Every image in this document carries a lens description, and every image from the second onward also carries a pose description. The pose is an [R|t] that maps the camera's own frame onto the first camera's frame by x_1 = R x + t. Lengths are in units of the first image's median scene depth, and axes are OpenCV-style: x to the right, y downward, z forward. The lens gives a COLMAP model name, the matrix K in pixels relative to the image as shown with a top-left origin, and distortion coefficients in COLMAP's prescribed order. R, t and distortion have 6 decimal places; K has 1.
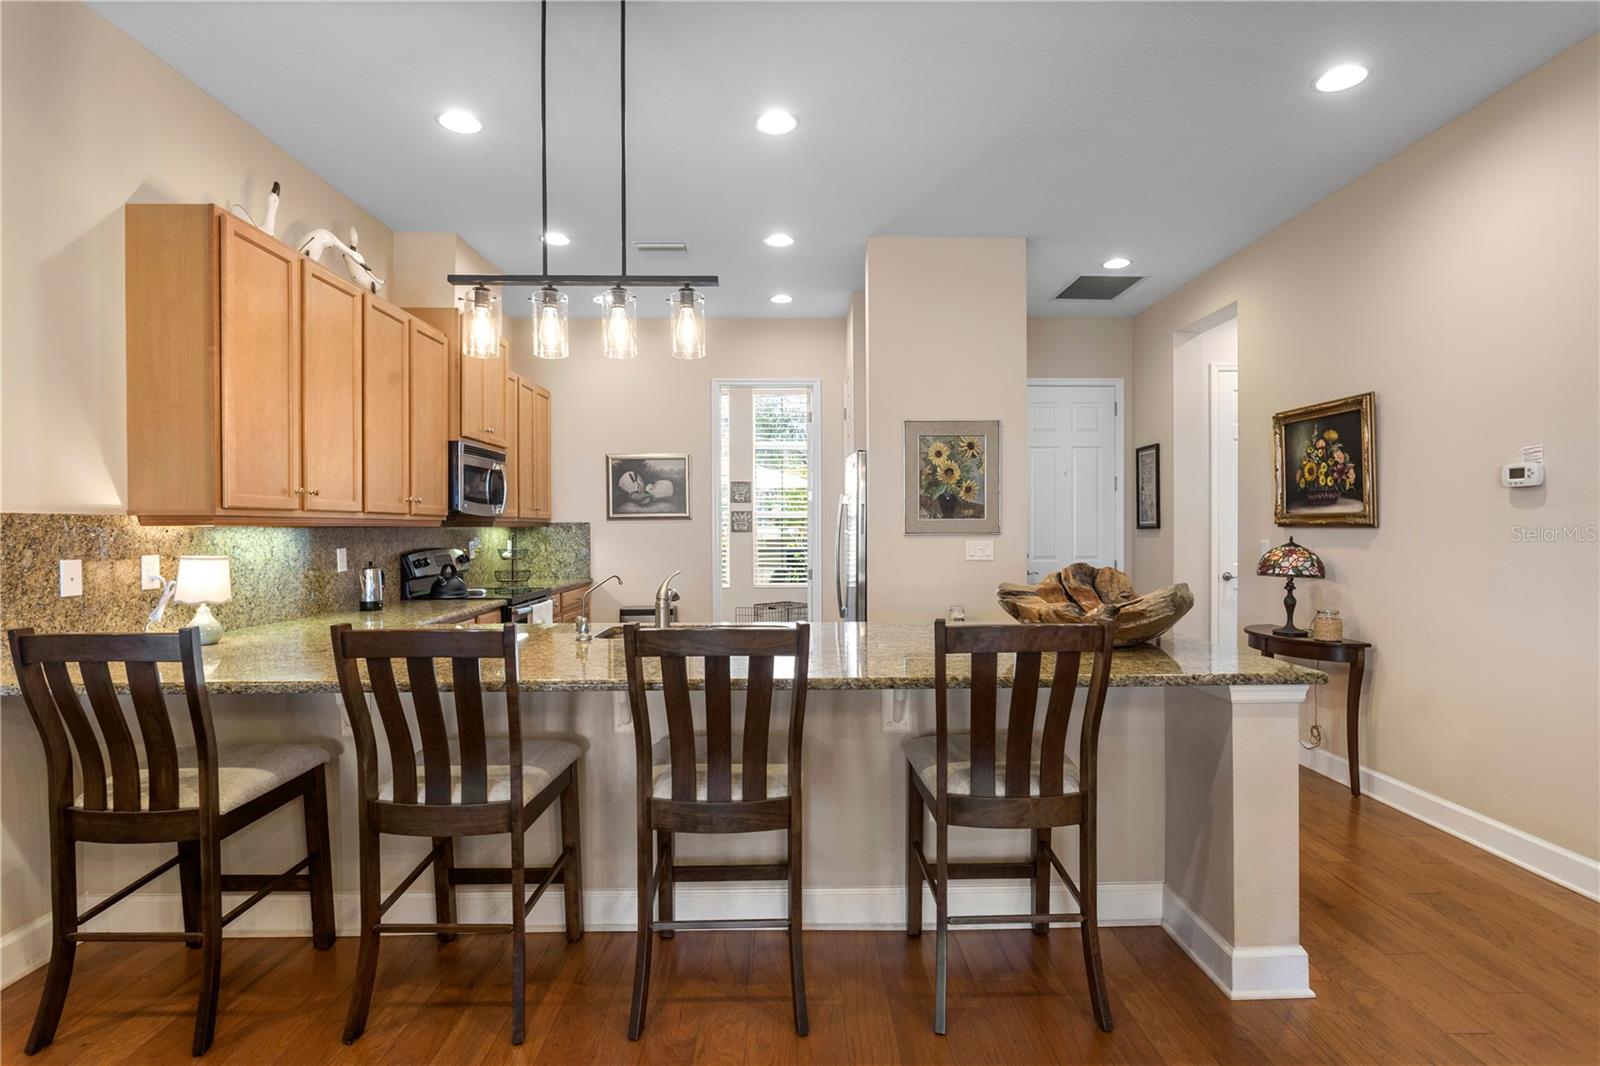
lens RADIAL K [[796.3, 0, 803.4], [0, 796.3, 534.8], [0, 0, 1]] dist [-0.003443, 0.001214]
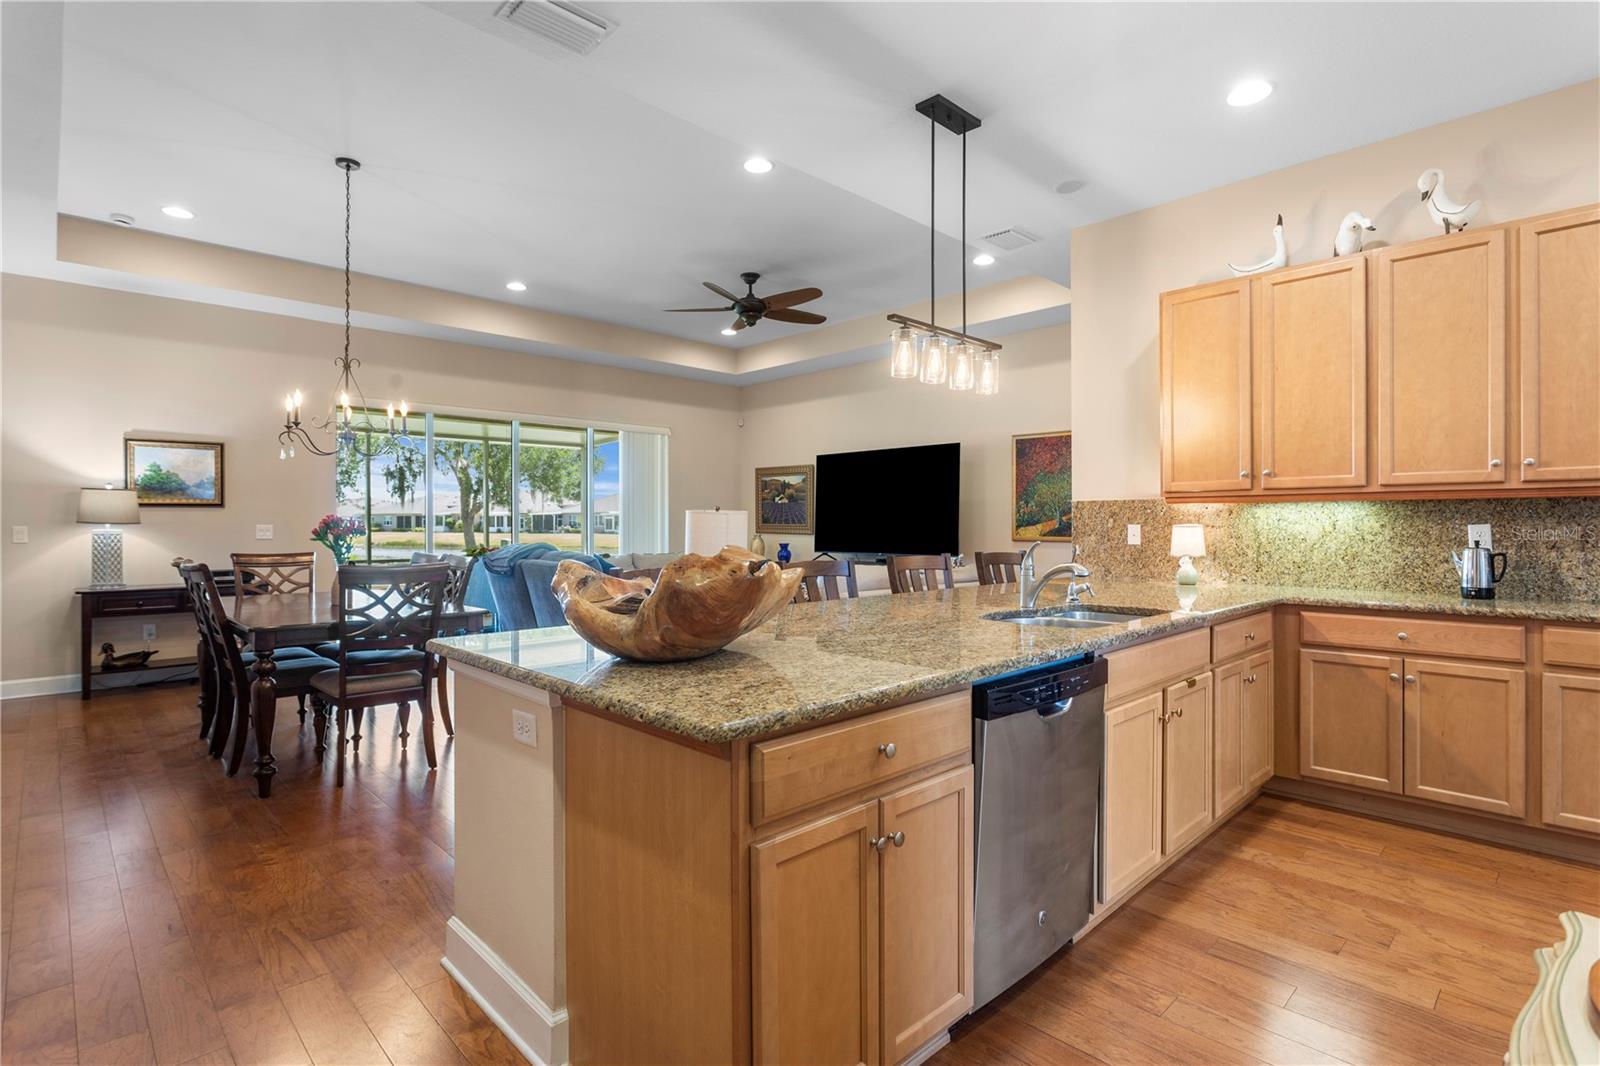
lens RADIAL K [[782.5, 0, 797.6], [0, 782.5, 526.0], [0, 0, 1]] dist [-0.009801, 0.002612]
pose [[-0.731172, 0.006186, -0.682165, 0.527865], [-0.001187, 0.999946, 0.010339, 0.010381], [0.682192, 0.008369, -0.731125, 1.077726]]
